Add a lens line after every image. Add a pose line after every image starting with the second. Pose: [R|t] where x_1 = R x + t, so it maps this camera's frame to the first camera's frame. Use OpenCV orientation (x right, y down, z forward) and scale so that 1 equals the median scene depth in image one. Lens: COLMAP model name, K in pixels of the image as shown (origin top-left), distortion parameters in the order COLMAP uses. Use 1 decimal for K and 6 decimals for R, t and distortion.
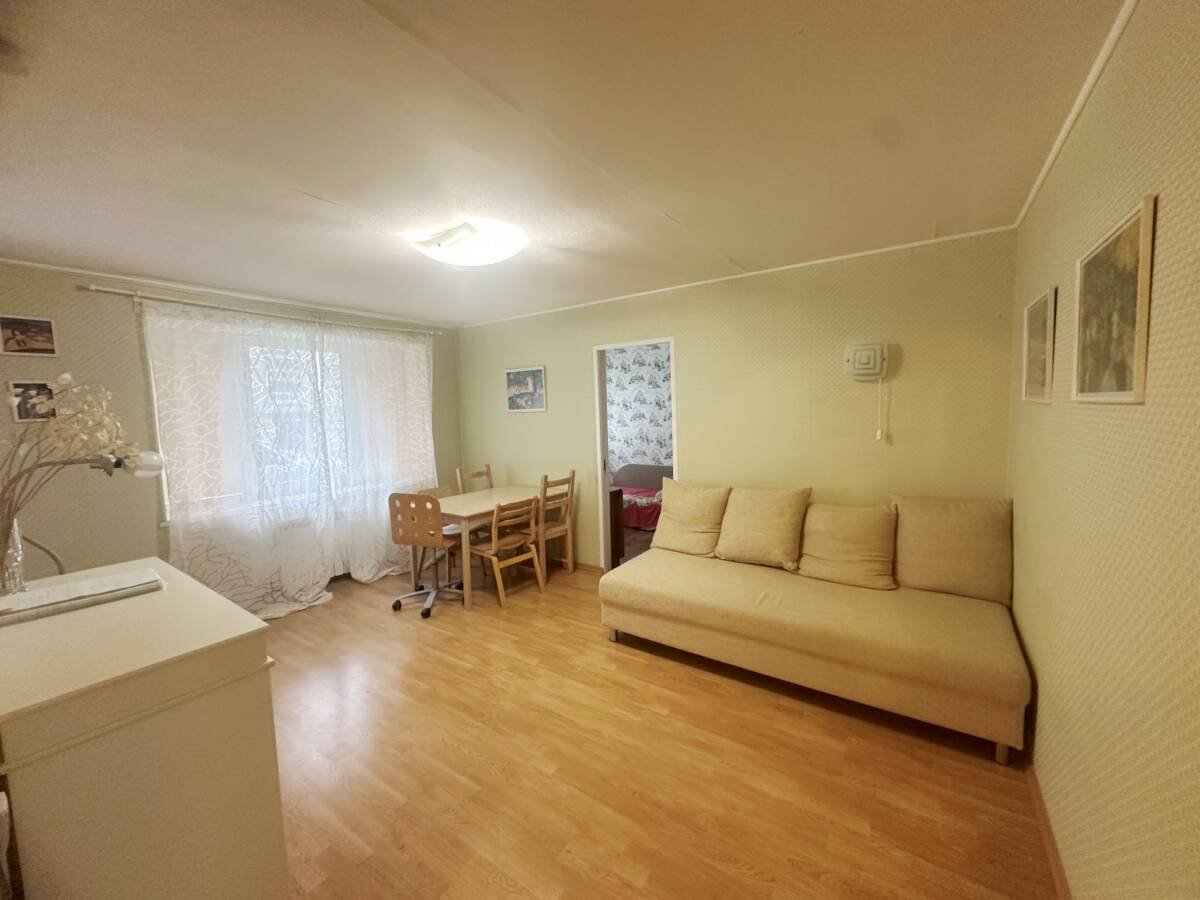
lens RADIAL K [[476.9, 0, 601.8], [0, 476.9, 447.6], [0, 0, 1]] dist [-0.006243, -0.000076]
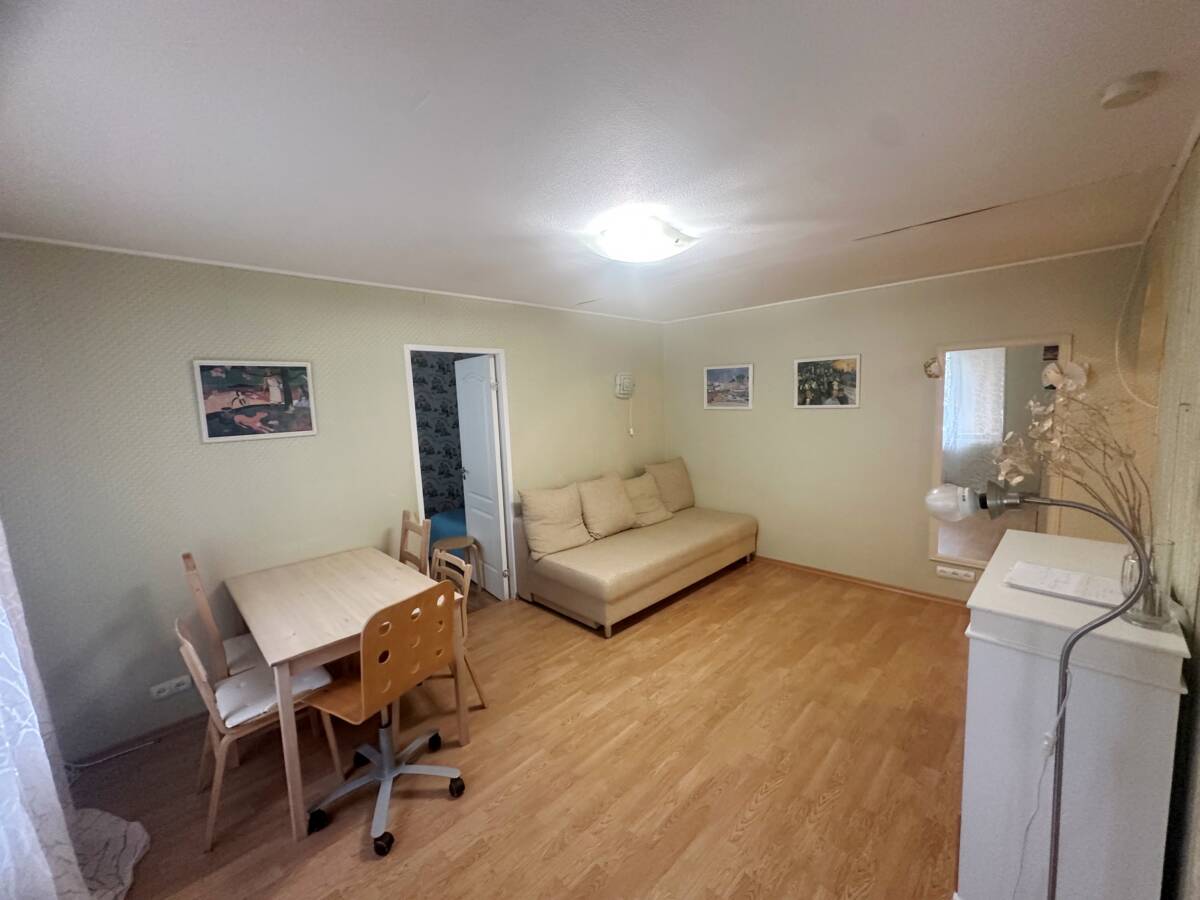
lens RADIAL K [[476.9, 0, 601.8], [0, 476.9, 446.9], [0, 0, 1]] dist [-0.006243, -0.000076]
pose [[0.173975, -0.080018, 0.981494, -1.171343], [0.114684, 0.991557, 0.060510, -0.097298], [-0.978049, 0.102034, 0.181683, 0.921818]]
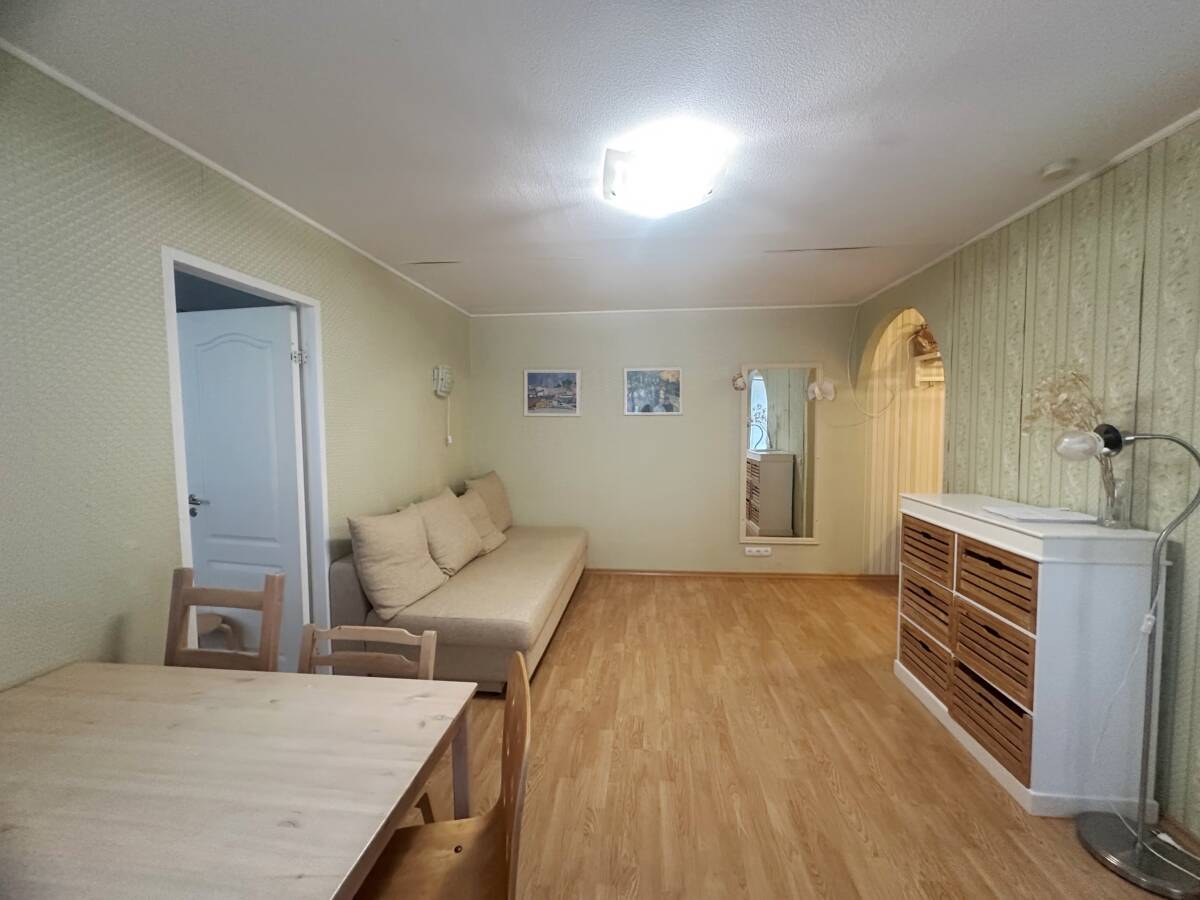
lens RADIAL K [[476.9, 0, 601.7], [0, 476.9, 448.3], [0, 0, 1]] dist [-0.006243, -0.000076]
pose [[-0.487094, -0.016586, 0.873192, -0.869088], [0.094218, 0.992986, 0.071420, -0.065516], [-0.868252, 0.117059, -0.482115, 1.447316]]
